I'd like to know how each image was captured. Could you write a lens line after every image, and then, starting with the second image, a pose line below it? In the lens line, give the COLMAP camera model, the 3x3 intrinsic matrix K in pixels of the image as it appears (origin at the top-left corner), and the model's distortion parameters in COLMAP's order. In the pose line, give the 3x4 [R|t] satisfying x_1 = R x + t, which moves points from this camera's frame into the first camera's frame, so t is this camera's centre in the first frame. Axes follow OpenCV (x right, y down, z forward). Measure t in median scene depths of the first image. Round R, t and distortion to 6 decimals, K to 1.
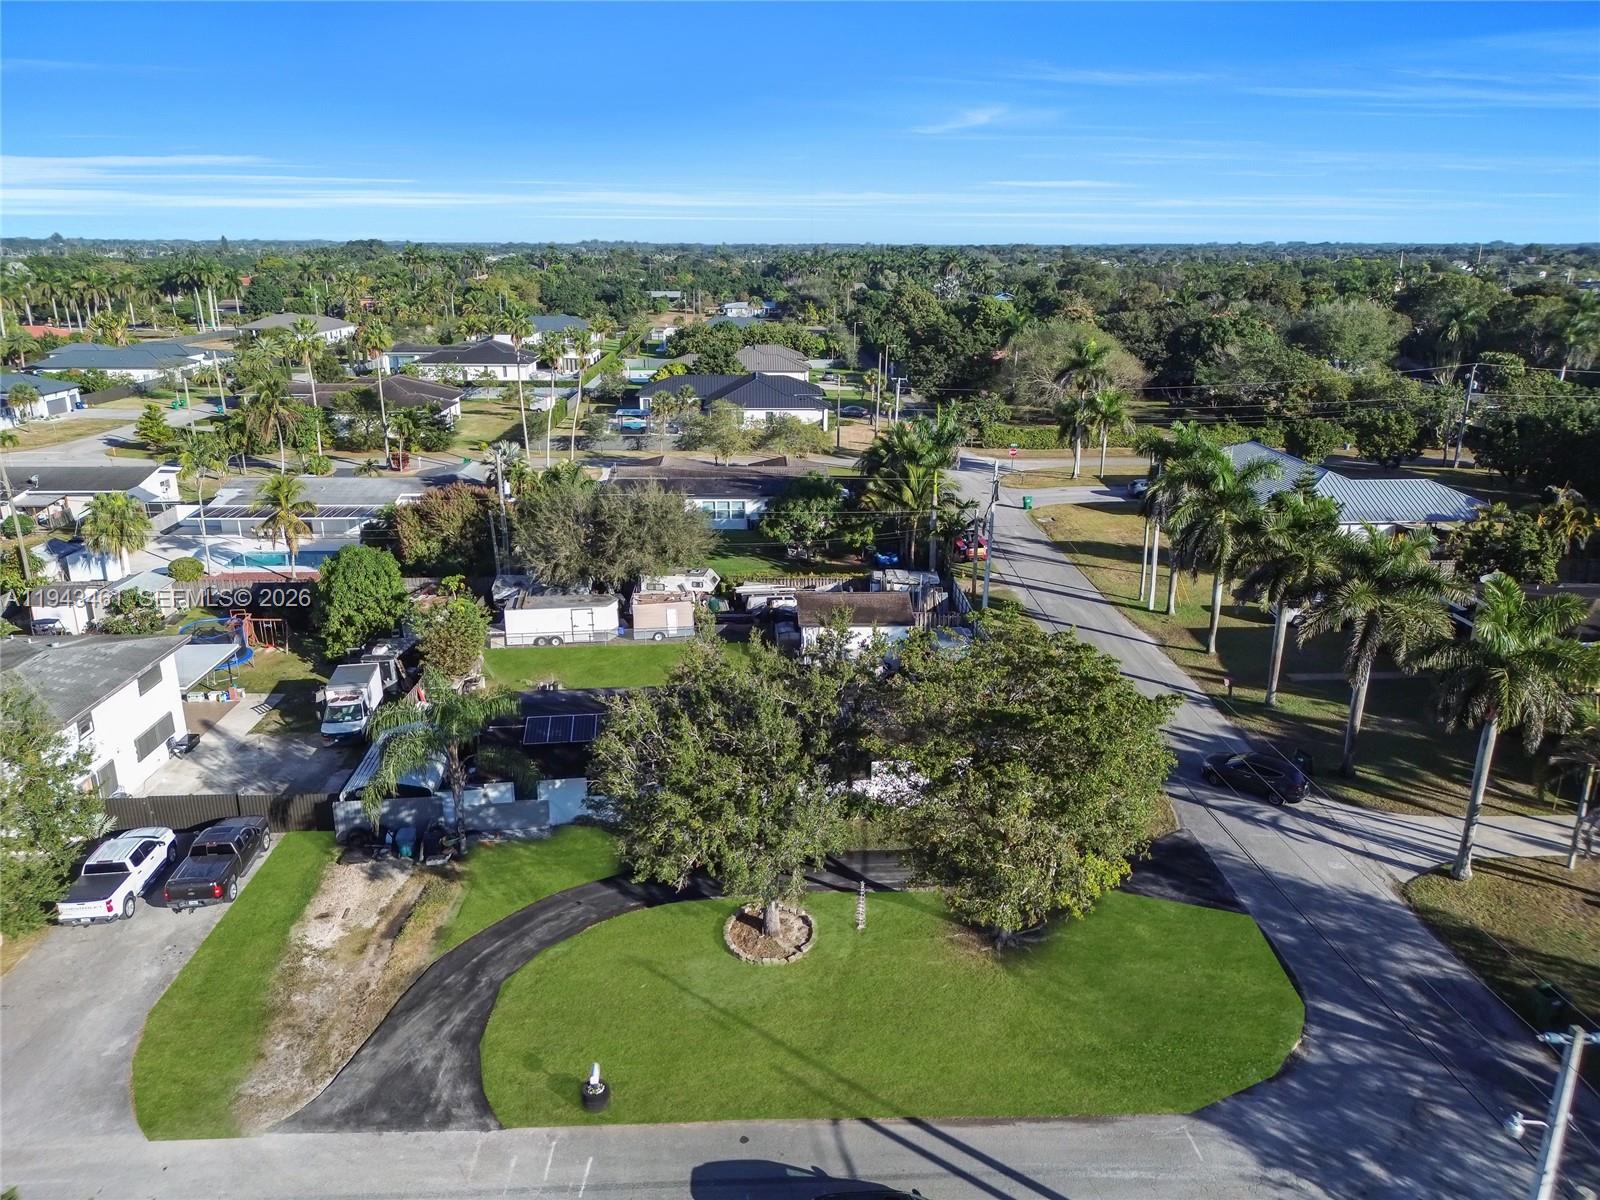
lens RADIAL K [[1120.3, 0, 803.1], [0, 1120.3, 606.1], [0, 0, 1]] dist [0.065564, -0.066940]
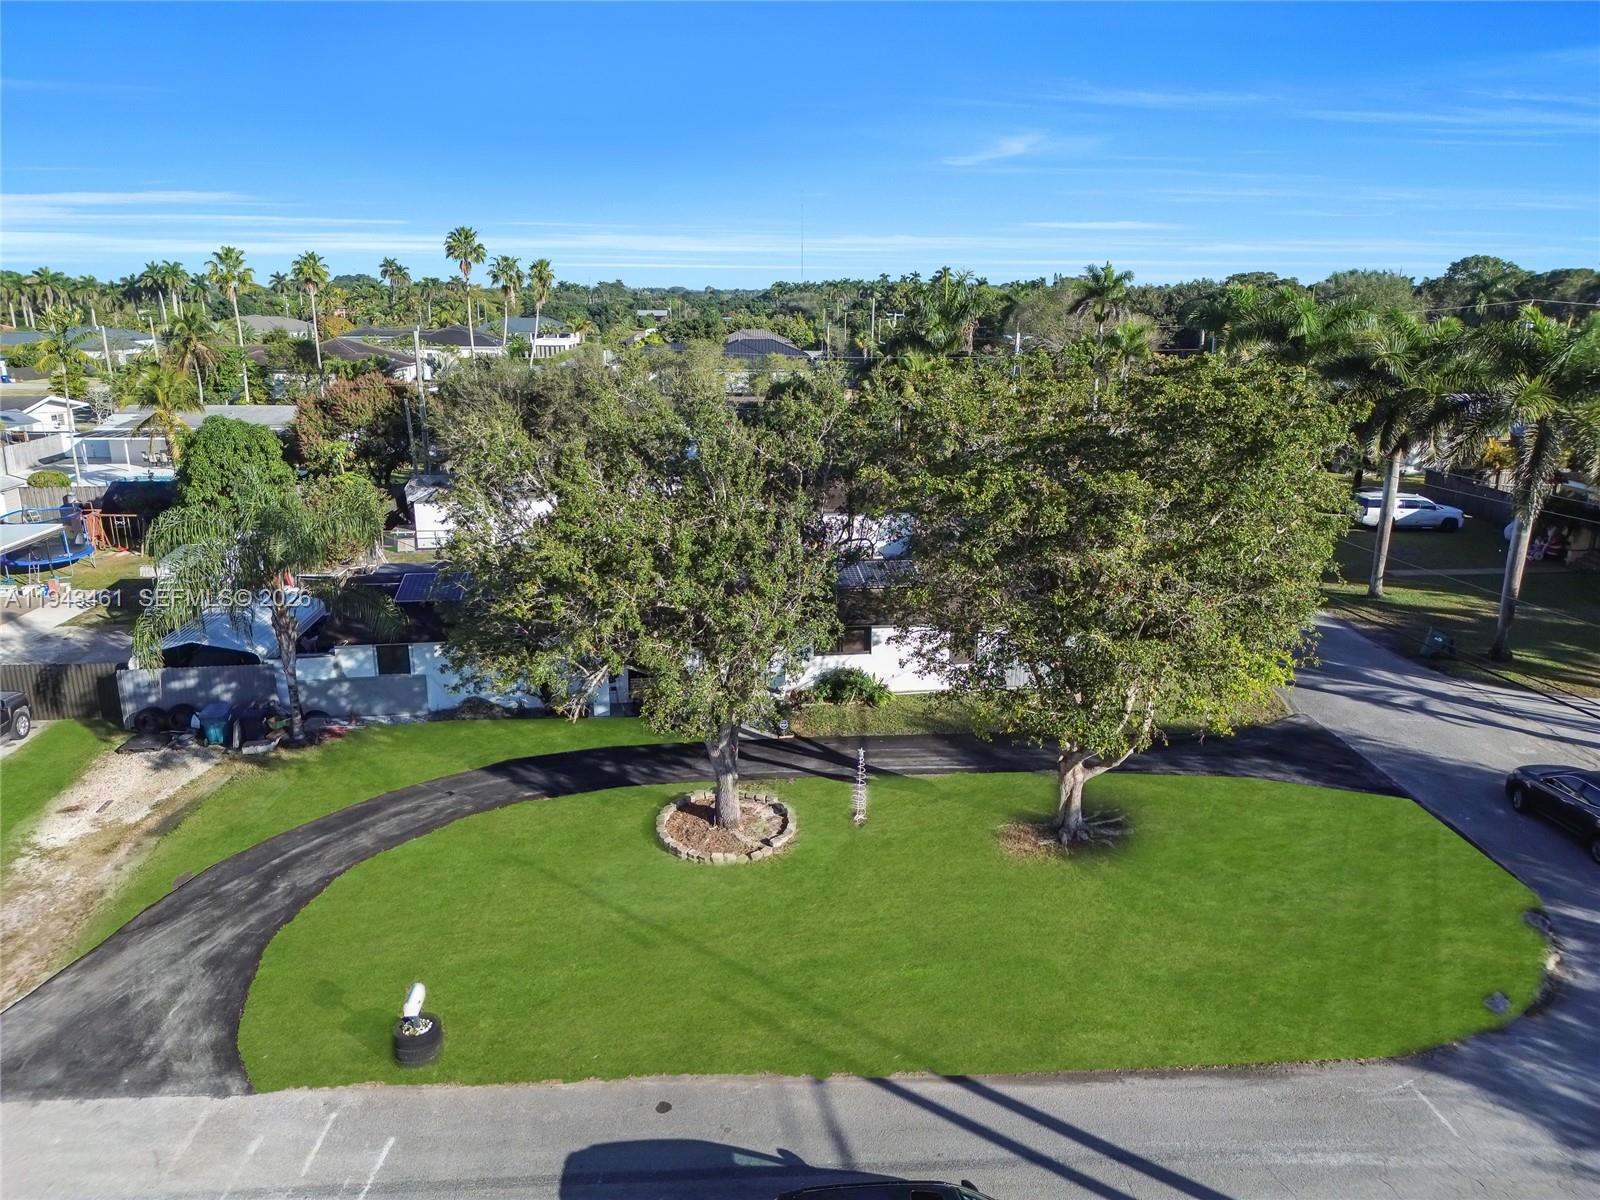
lens RADIAL K [[1120.3, 0, 803.1], [0, 1120.3, 606.1], [0, 0, 1]] dist [0.065564, -0.066940]
pose [[0.999966, -0.003207, 0.007648, 0.011482], [0.003512, 0.999185, -0.040209, 0.169454], [-0.007513, 0.040234, 0.999162, 0.290967]]
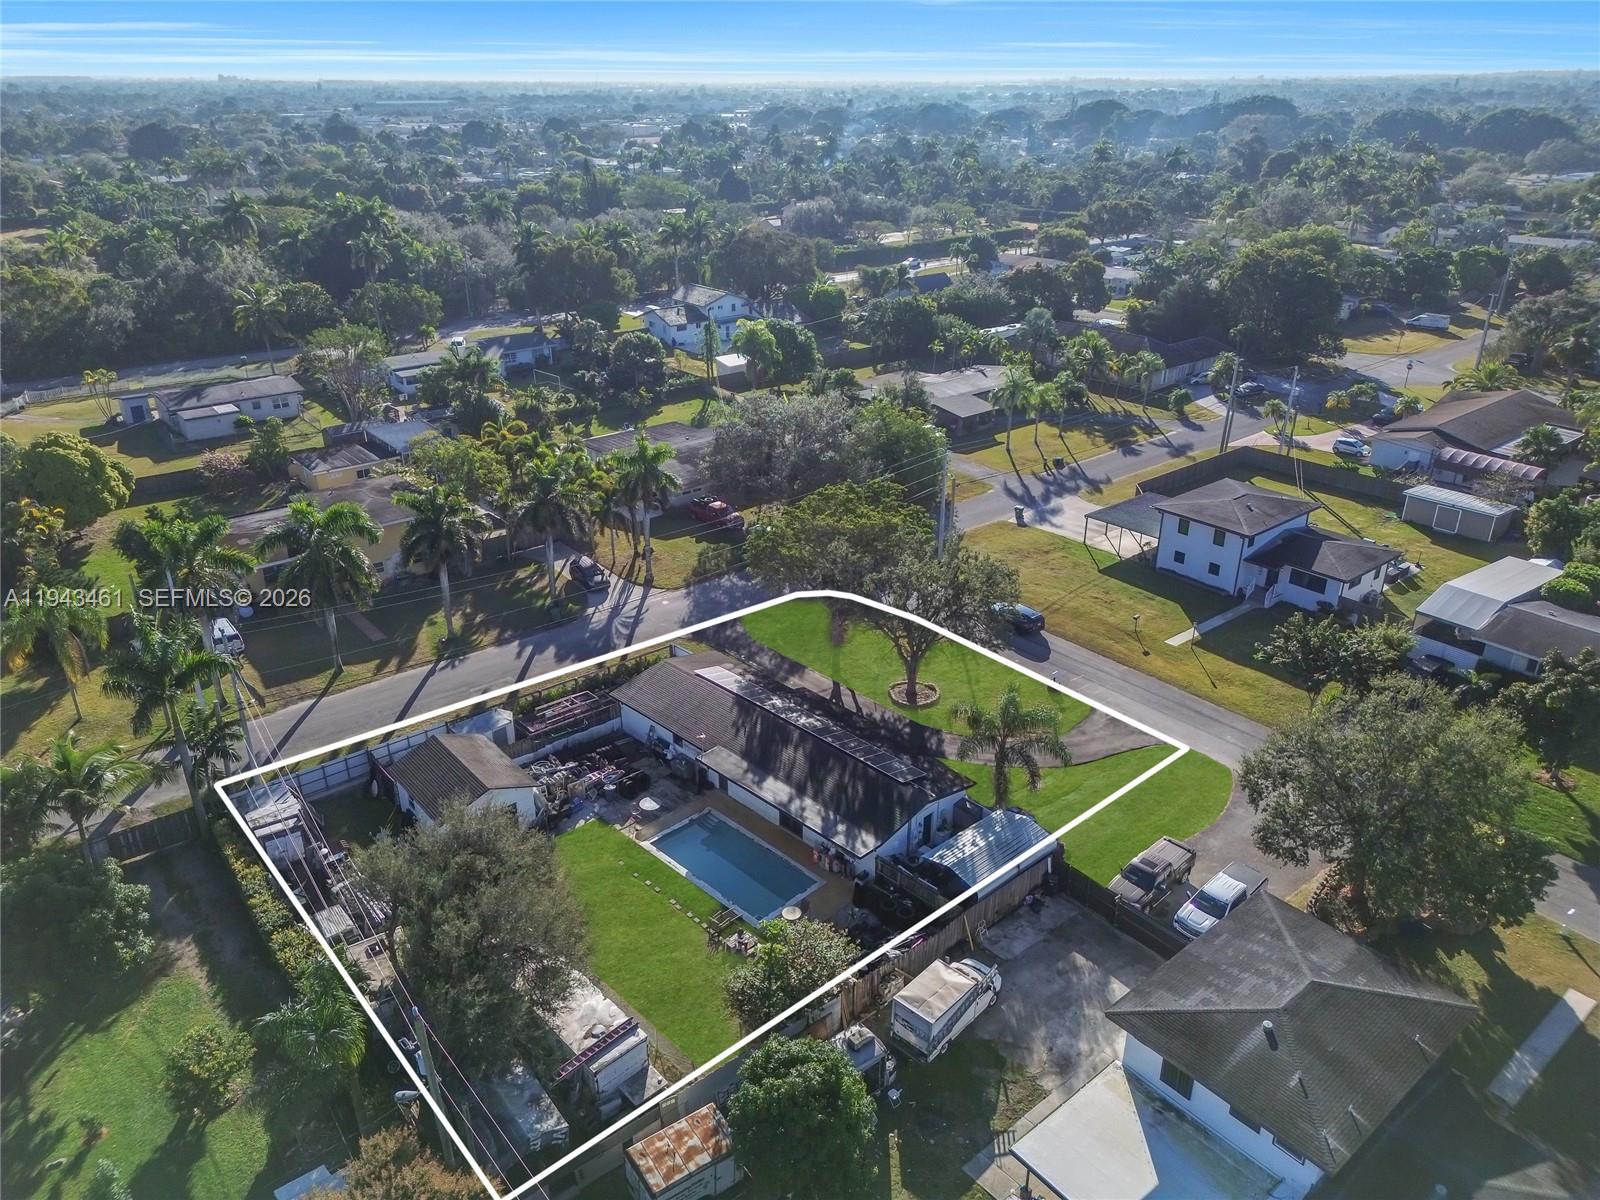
lens RADIAL K [[1120.3, 0, 803.1], [0, 1120.3, 606.1], [0, 0, 1]] dist [0.065564, -0.066940]
pose [[-0.606518, -0.342039, 0.717736, -1.087510], [0.245604, 0.777981, 0.578295, -0.842324], [-0.756184, 0.527025, -0.387853, 1.627891]]
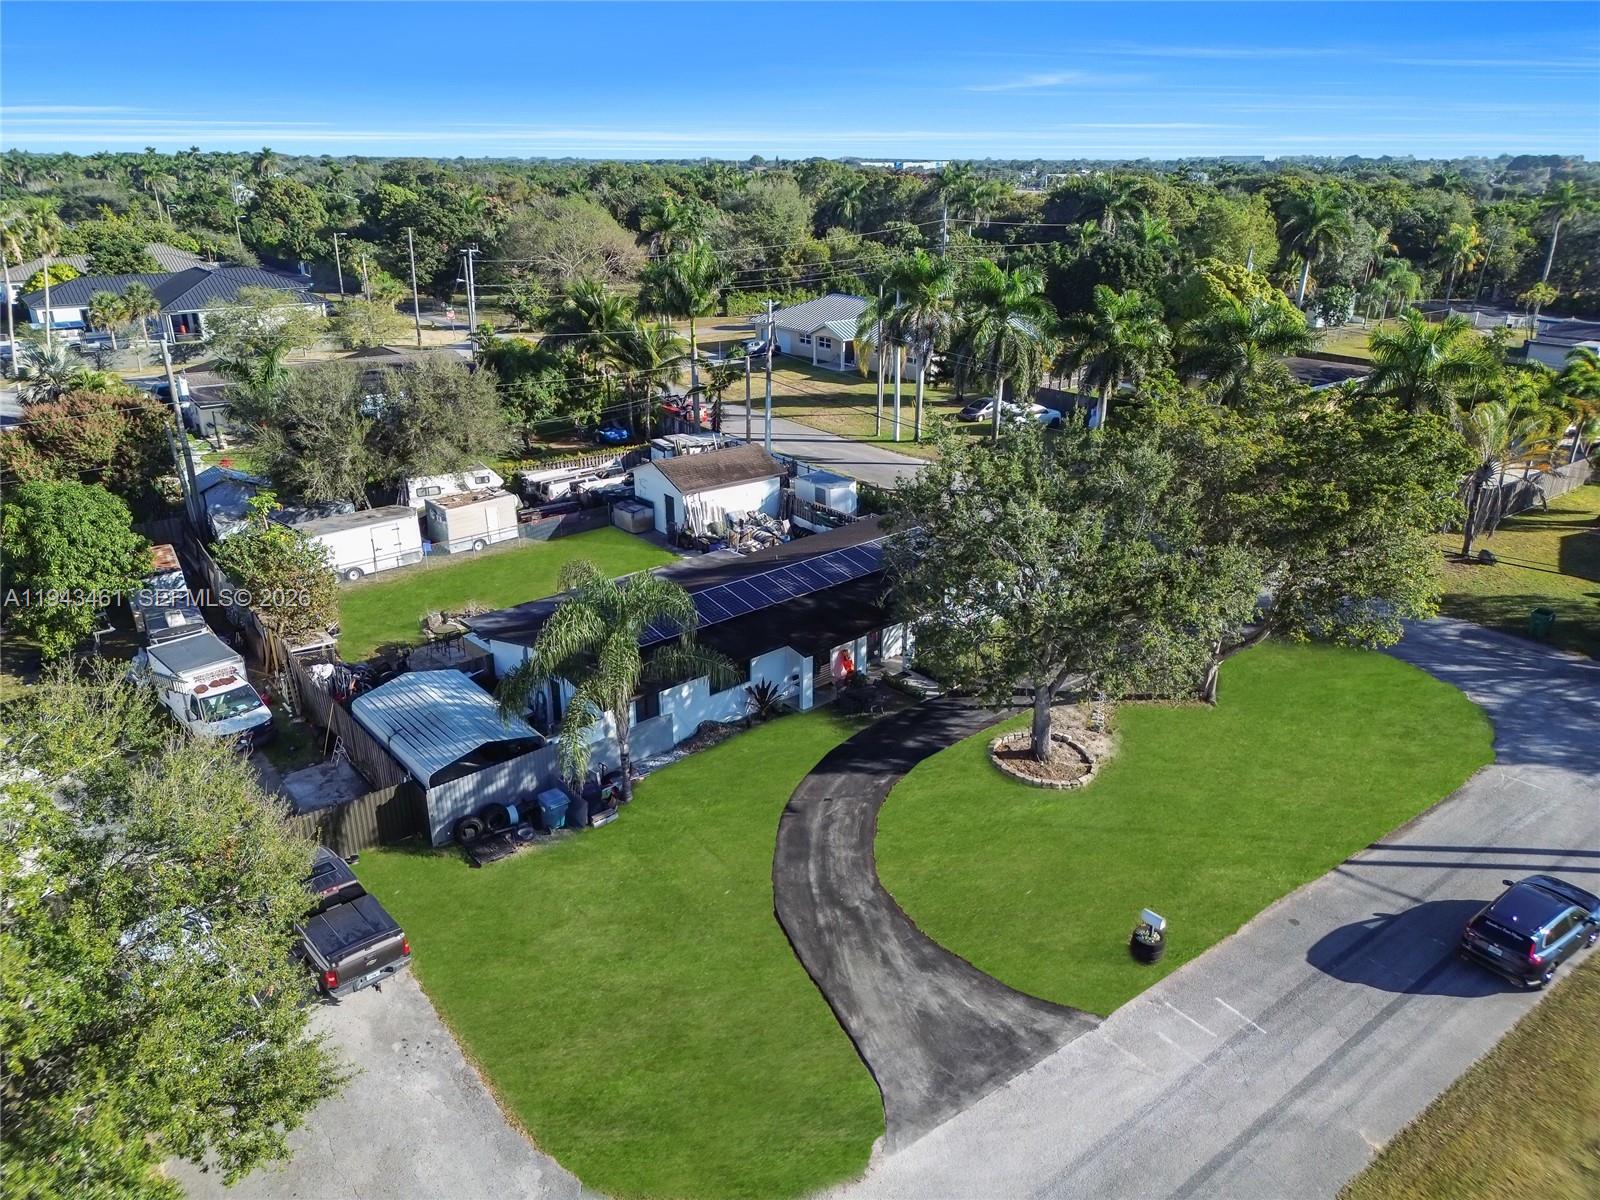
lens RADIAL K [[1120.3, 0, 803.1], [0, 1120.3, 606.1], [0, 0, 1]] dist [0.065564, -0.066940]
pose [[0.817652, -0.213354, 0.534719, -0.597555], [0.177925, 0.976974, 0.117746, 0.025283], [-0.547529, -0.001136, 0.836786, 0.316955]]
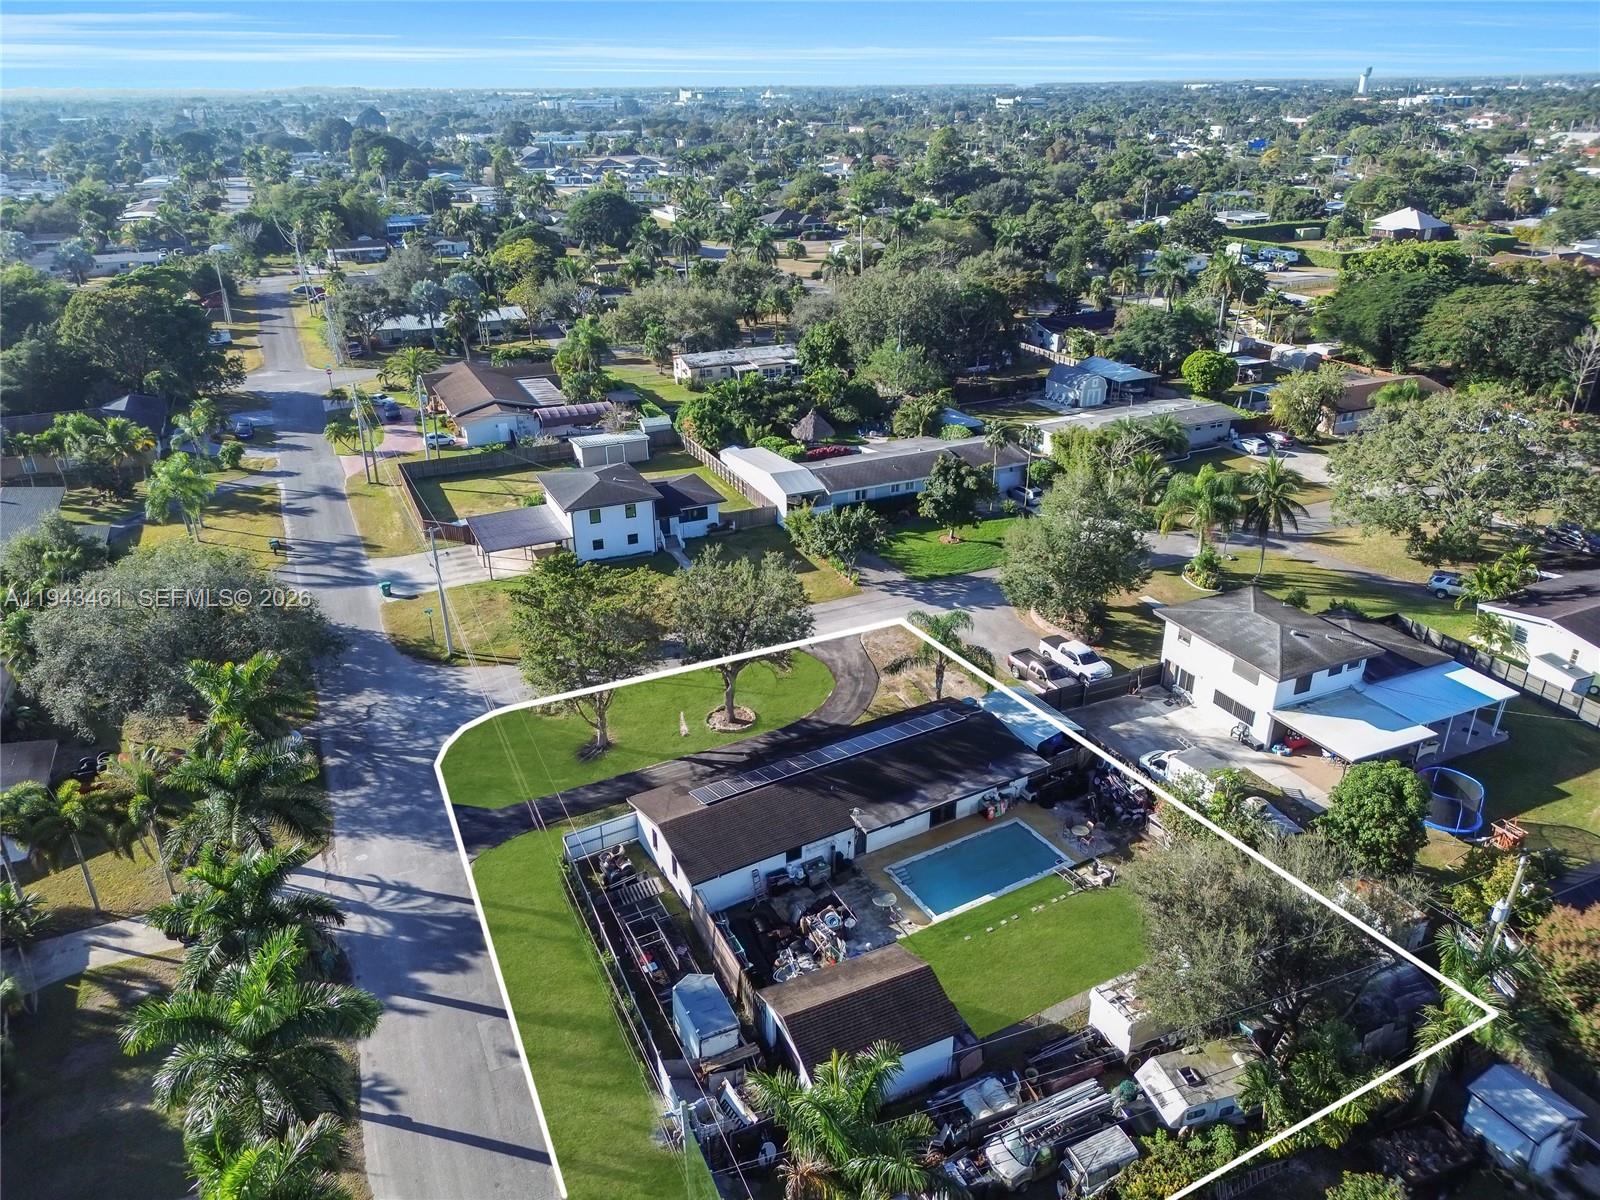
lens RADIAL K [[1120.3, 0, 803.1], [0, 1120.3, 606.1], [0, 0, 1]] dist [0.065564, -0.066940]
pose [[-0.923085, 0.163759, -0.347989, 0.418472], [-0.115845, 0.744406, 0.657602, -0.954863], [0.366734, 0.647335, -0.668179, 1.957229]]
